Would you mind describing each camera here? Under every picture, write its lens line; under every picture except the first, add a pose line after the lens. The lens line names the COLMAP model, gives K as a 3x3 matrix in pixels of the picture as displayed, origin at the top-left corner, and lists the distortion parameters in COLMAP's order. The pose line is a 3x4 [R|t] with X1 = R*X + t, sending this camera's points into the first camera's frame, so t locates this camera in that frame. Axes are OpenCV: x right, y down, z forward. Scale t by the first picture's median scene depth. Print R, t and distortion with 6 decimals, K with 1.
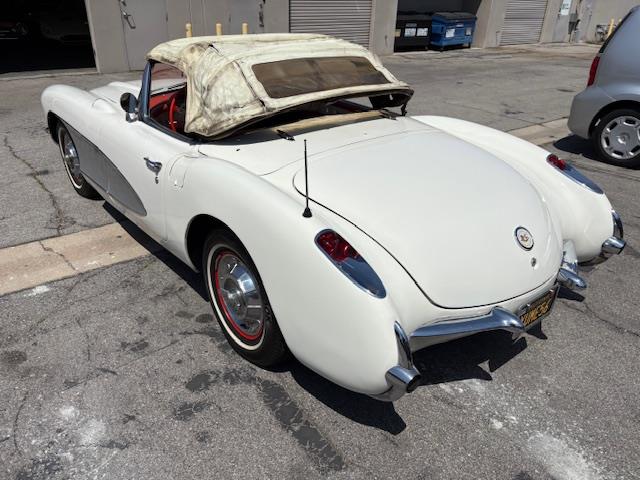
lens RADIAL K [[481.1, 0, 320.0], [0, 481.1, 240.0], [0, 0, 1]] dist [0.049143, -0.053225]
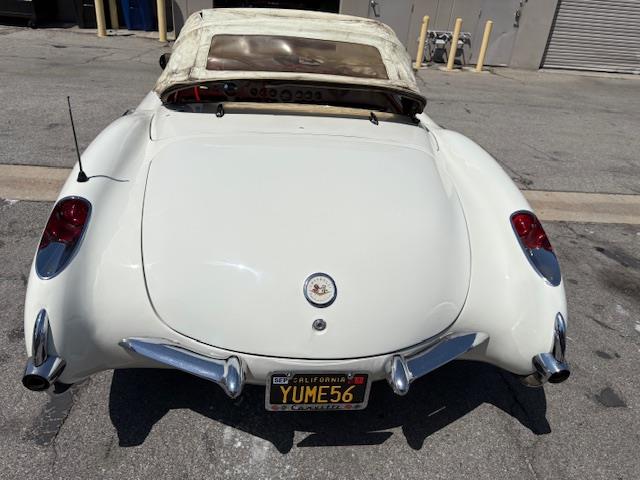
lens RADIAL K [[481.1, 0, 320.0], [0, 481.1, 240.0], [0, 0, 1]] dist [0.049143, -0.053225]
pose [[0.832946, 0.299715, -0.465158, 0.571657], [-0.298597, 0.951172, 0.078178, -0.104044], [0.465876, 0.073777, 0.881769, 0.262892]]
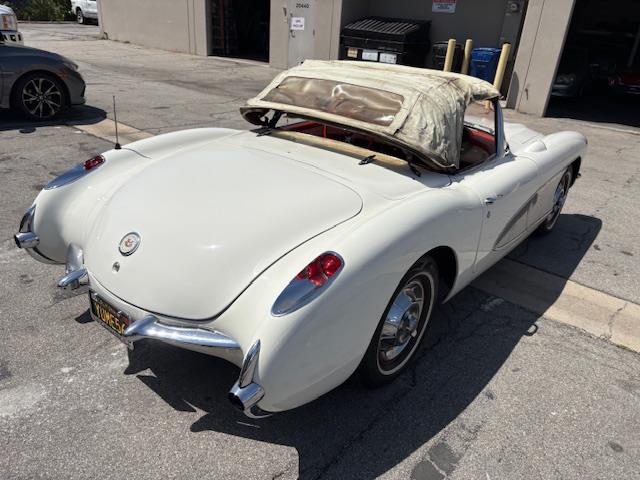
lens RADIAL K [[477.1, 0, 316.7], [0, 477.1, 243.5], [0, 0, 1]] dist [0.053728, -0.054627]
pose [[0.198994, 0.400951, -0.894226, 1.055259], [-0.496697, 0.827857, 0.260662, -0.344743], [0.844804, 0.392289, 0.363890, 0.744495]]
